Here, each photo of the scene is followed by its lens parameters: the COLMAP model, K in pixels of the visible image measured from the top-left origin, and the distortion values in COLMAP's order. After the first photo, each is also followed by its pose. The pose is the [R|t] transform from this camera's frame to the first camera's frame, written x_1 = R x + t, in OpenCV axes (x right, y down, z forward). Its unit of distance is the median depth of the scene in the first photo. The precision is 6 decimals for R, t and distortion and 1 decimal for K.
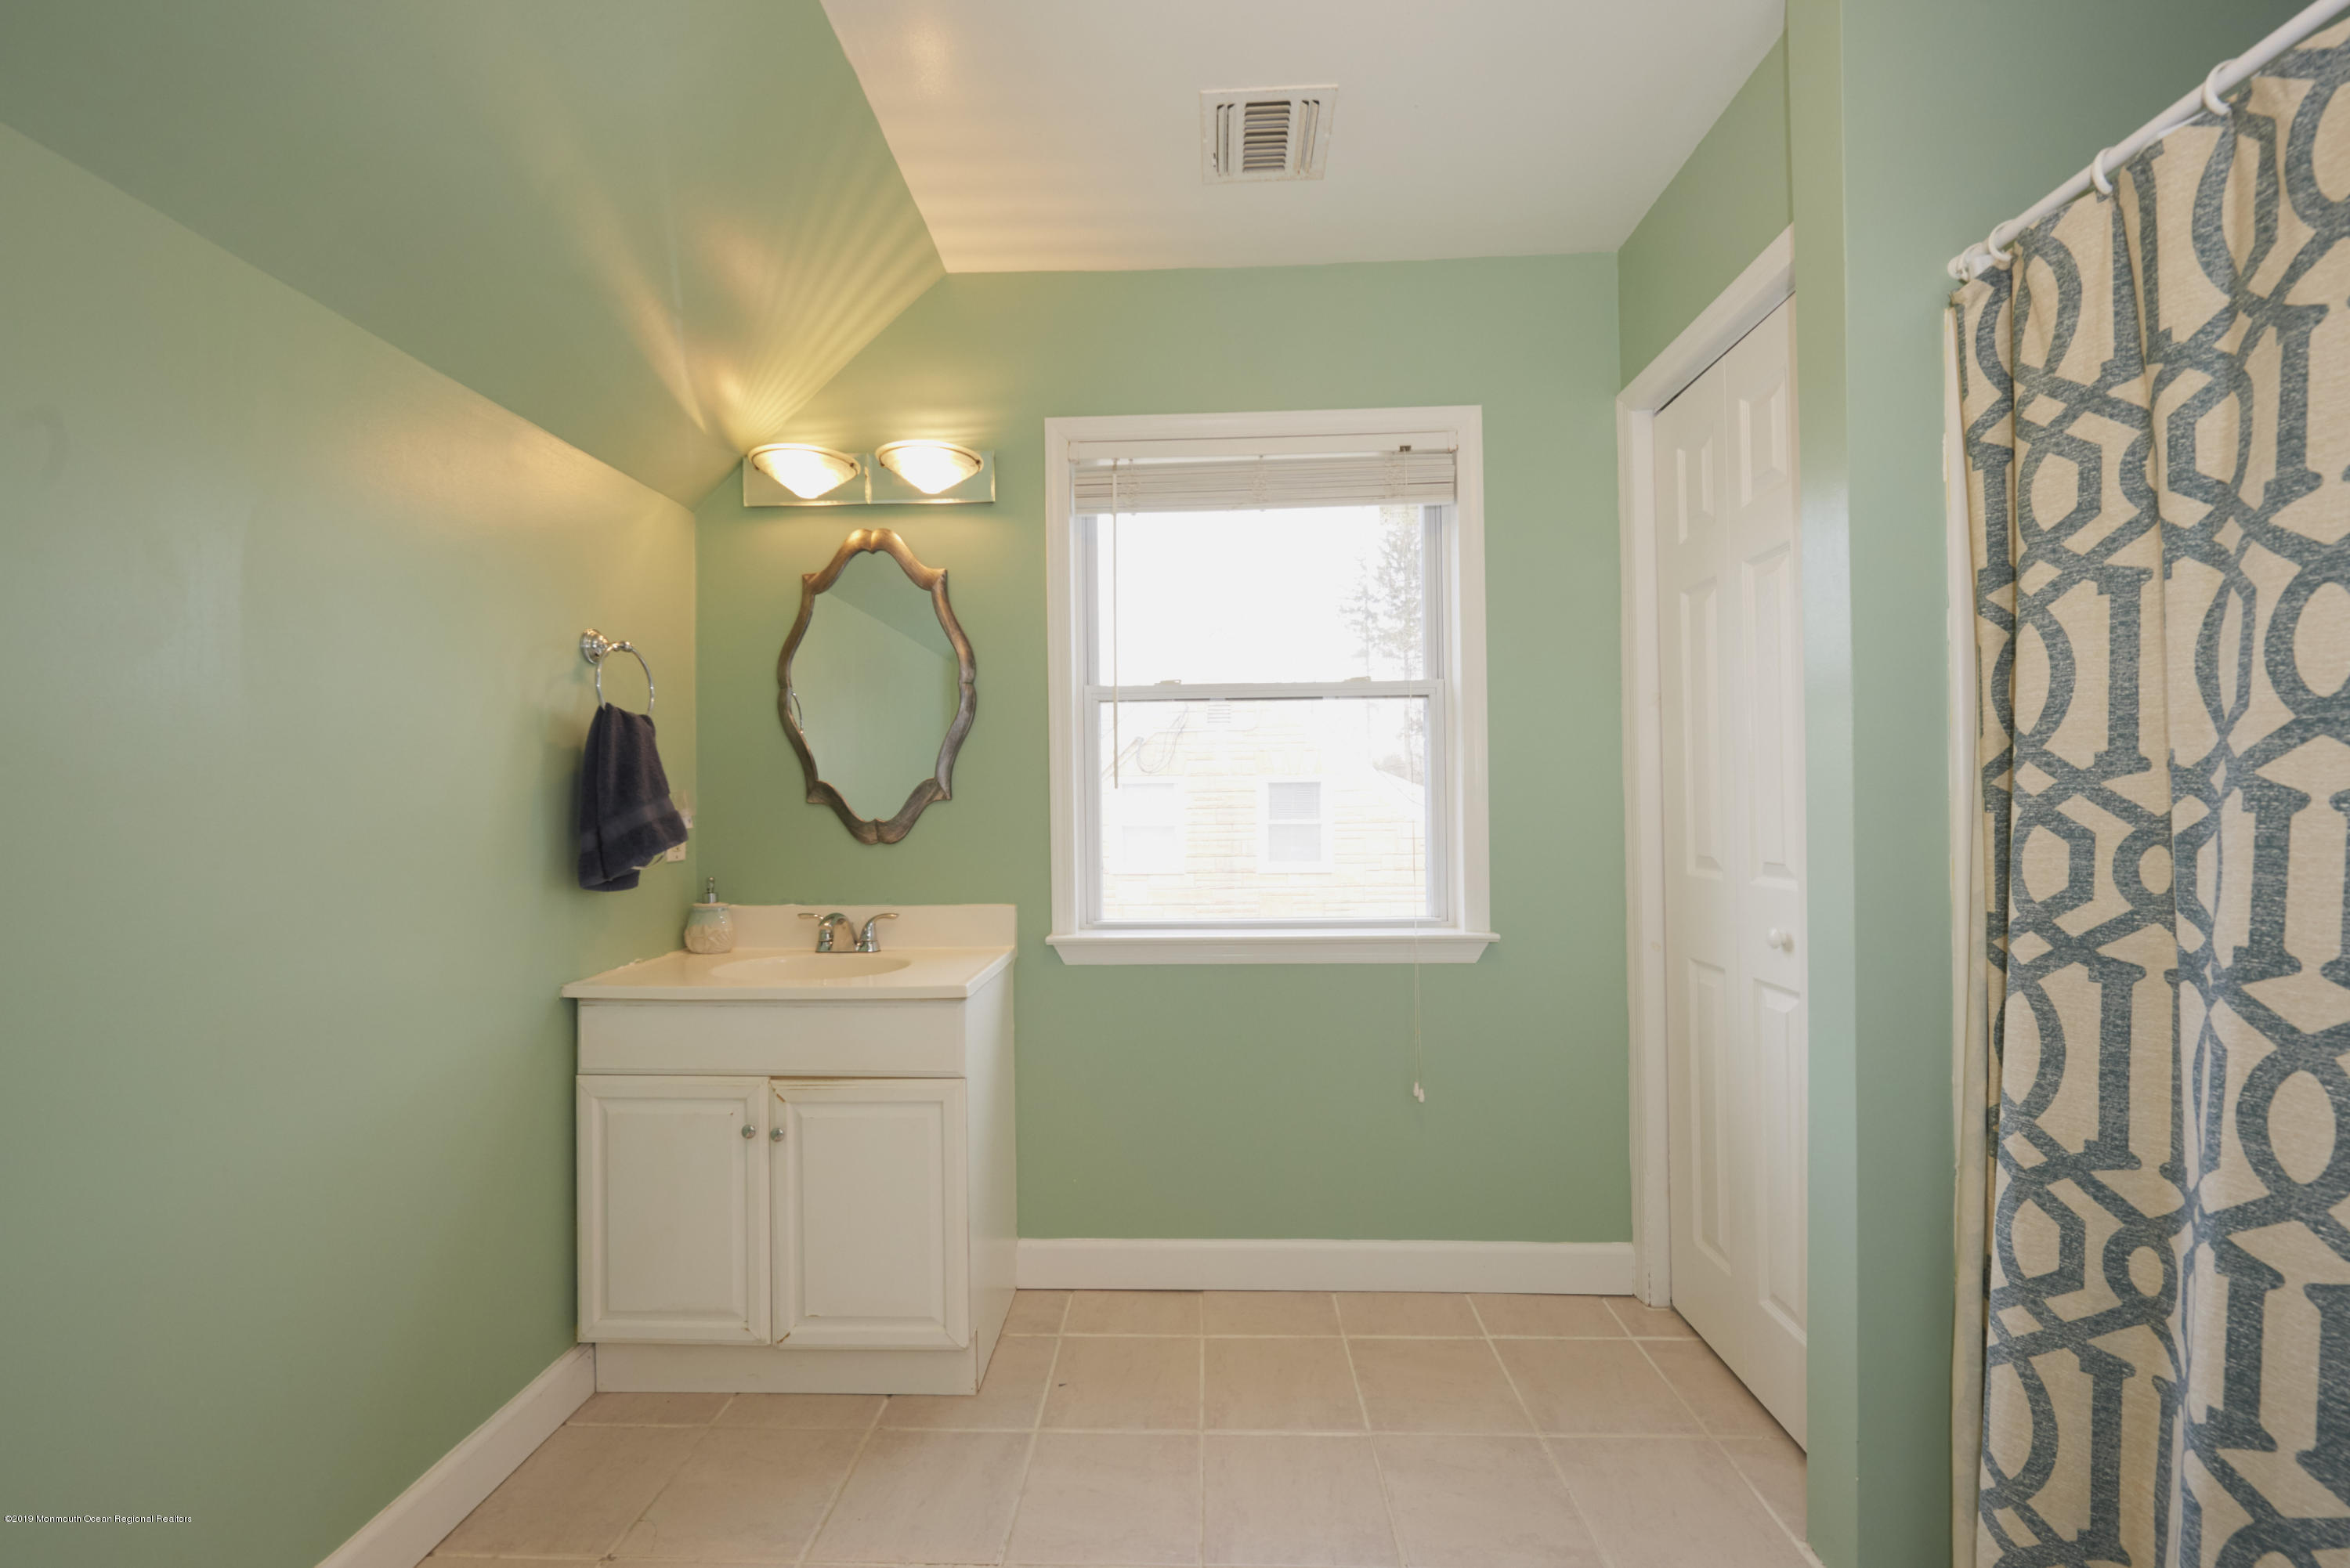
lens RADIAL K [[959.2, 0, 1170.4], [0, 959.2, 799.1], [0, 0, 1]] dist [0.030127, -0.002515]
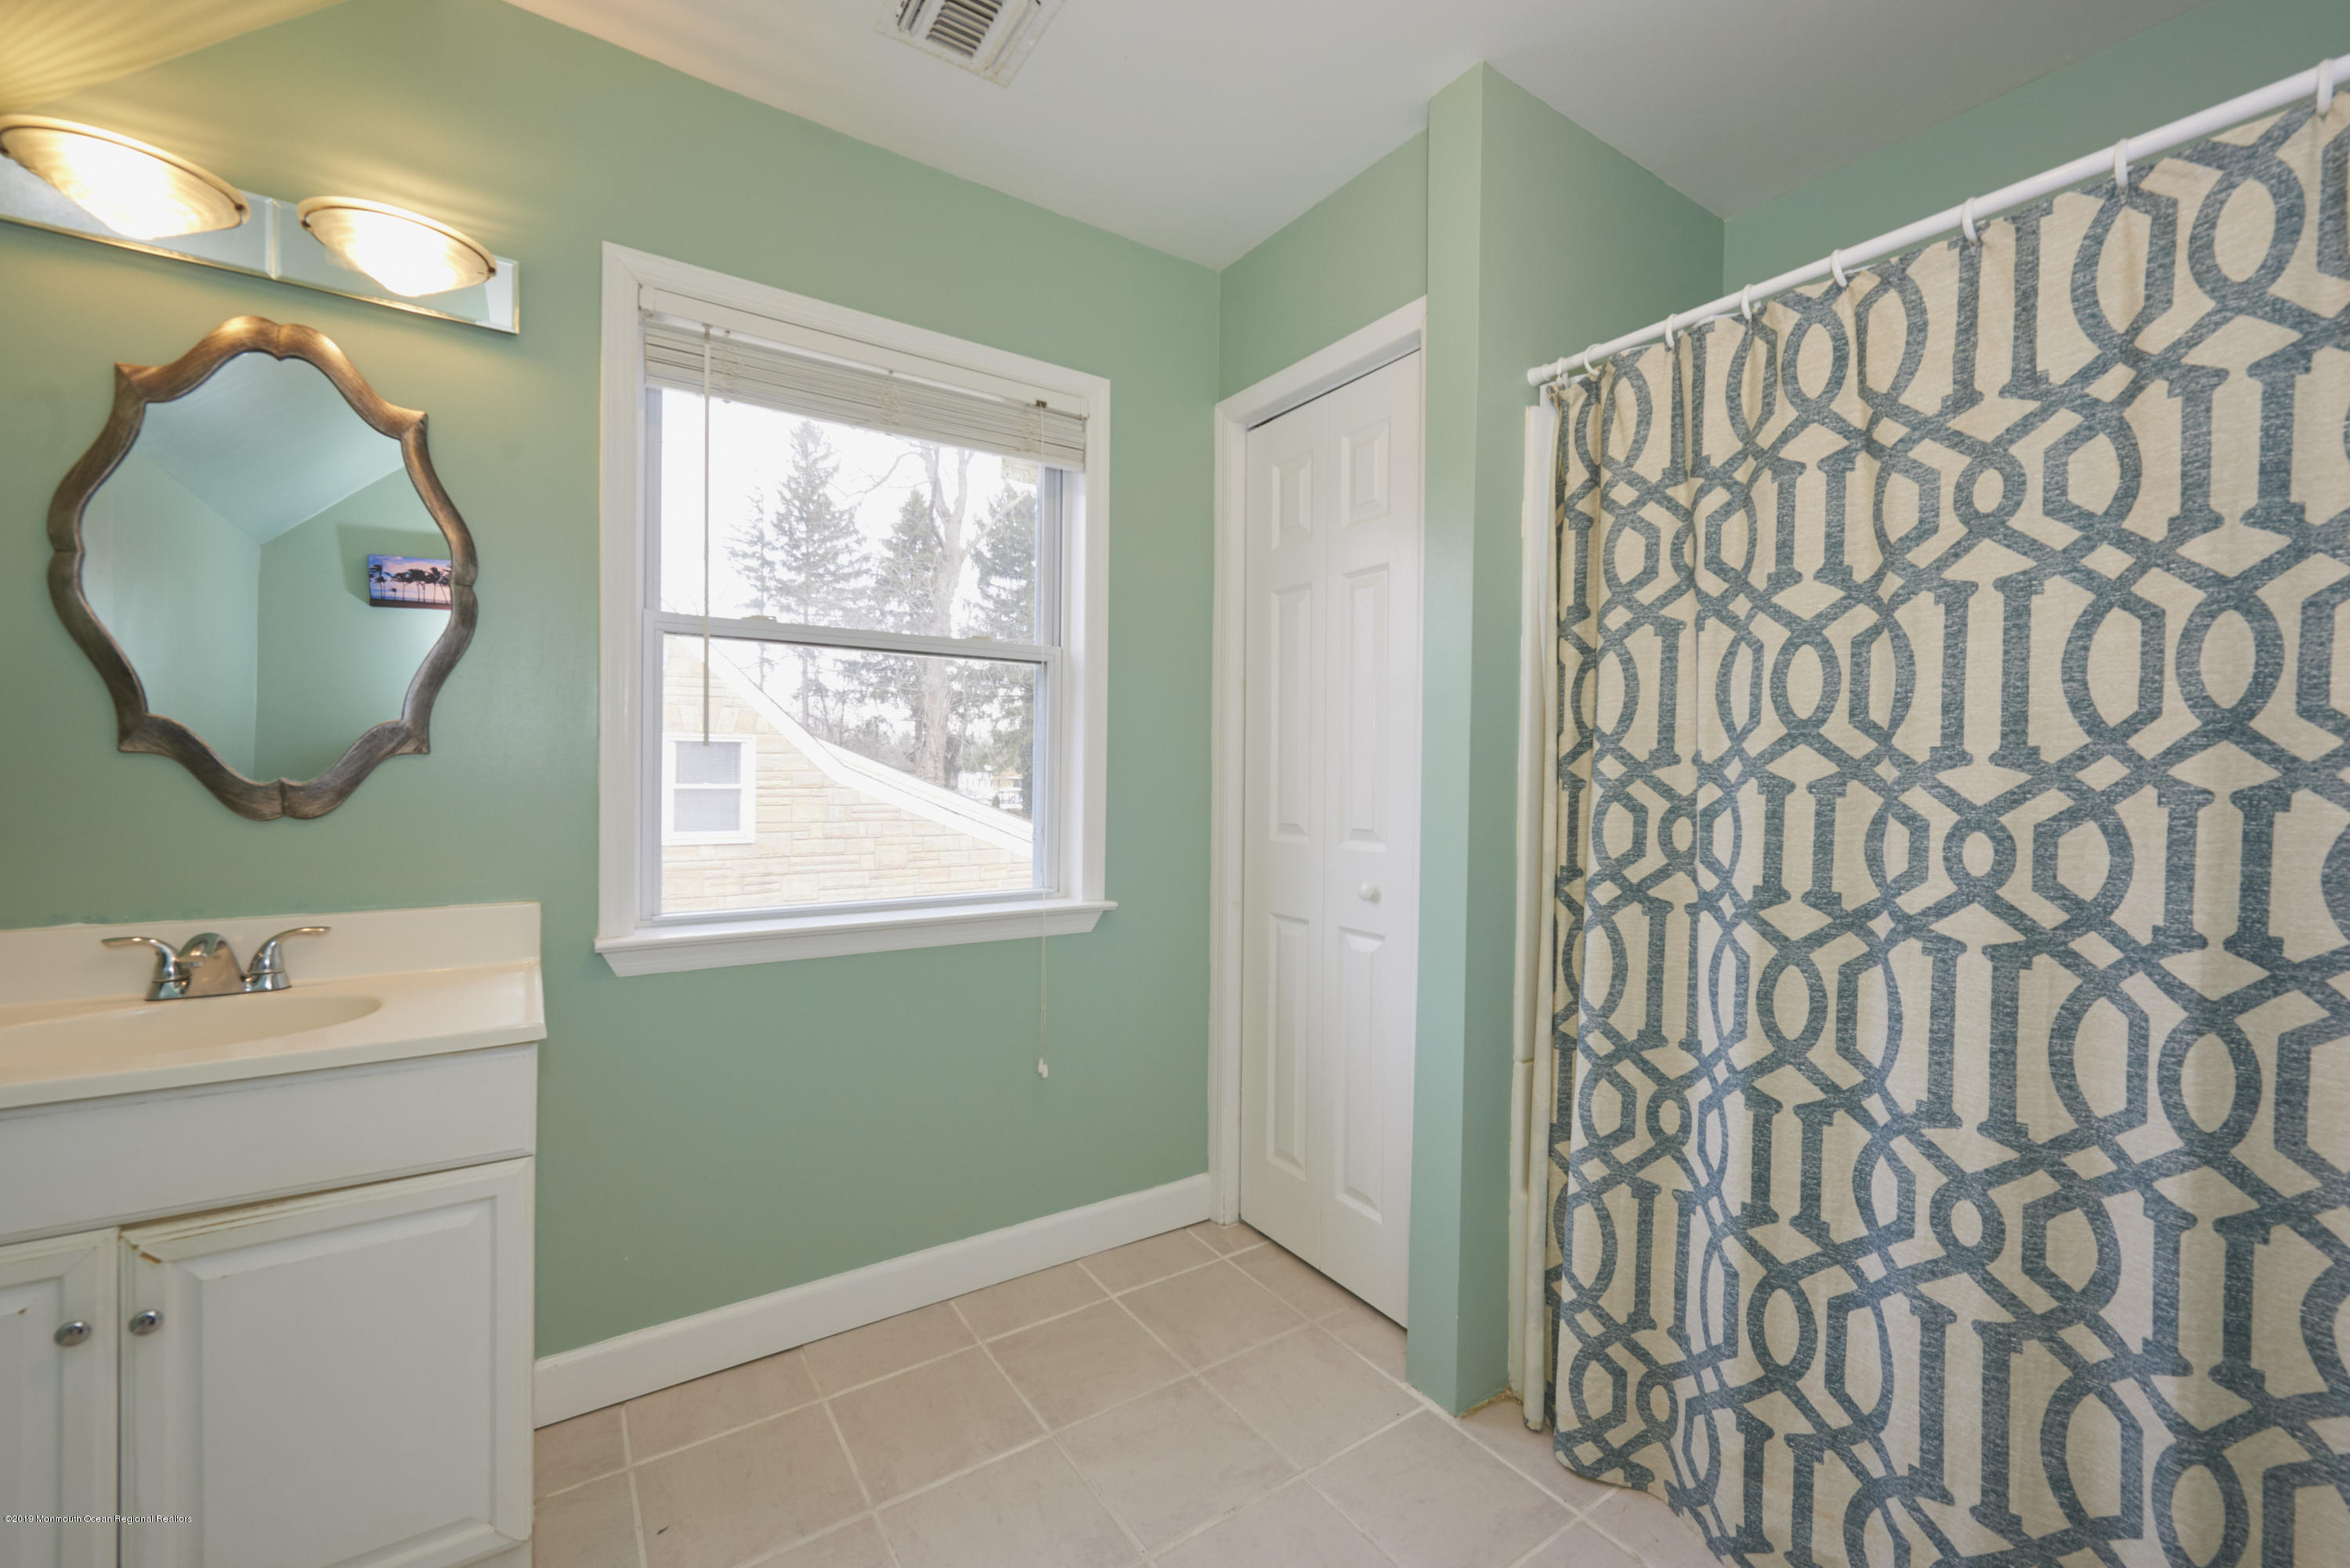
lens RADIAL K [[959.2, 0, 1167.0], [0, 959.2, 779.3], [0, 0, 1]] dist [0.030127, -0.002515]
pose [[0.822702, 0.015009, 0.568275, -0.247155], [-0.024944, 0.999642, 0.009710, -0.001387], [-0.567925, -0.022163, 0.822782, 0.166416]]
